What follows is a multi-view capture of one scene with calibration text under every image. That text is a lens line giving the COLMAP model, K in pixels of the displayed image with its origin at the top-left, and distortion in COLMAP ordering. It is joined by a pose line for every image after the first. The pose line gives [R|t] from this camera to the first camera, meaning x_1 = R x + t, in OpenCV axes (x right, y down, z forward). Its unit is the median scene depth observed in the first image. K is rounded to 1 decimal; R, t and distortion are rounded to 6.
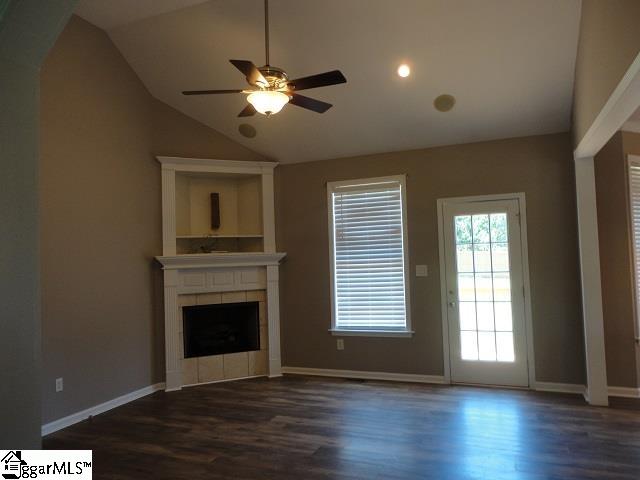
lens RADIAL K [[474.0, 0, 320.0], [0, 474.0, 240.0], [0, 0, 1]] dist [-0.001393, -0.000676]
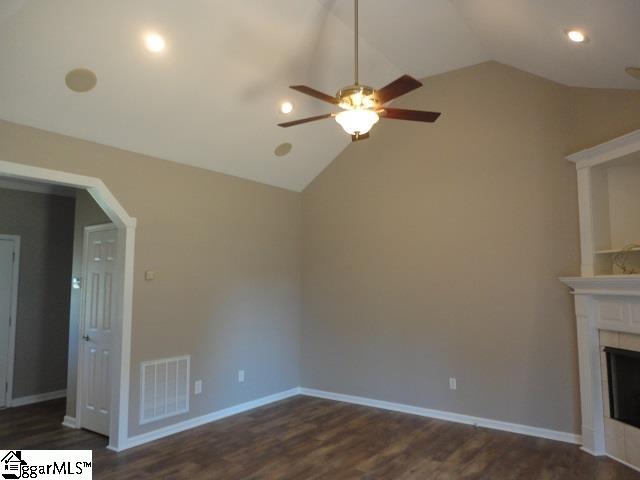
lens RADIAL K [[474.0, 0, 320.0], [0, 474.0, 240.0], [0, 0, 1]] dist [-0.001393, -0.000676]
pose [[-0.268919, -0.050791, -0.961823, 0.558812], [0.048451, 0.996631, -0.066176, 0.002870], [0.961943, -0.064397, -0.265552, 0.791278]]
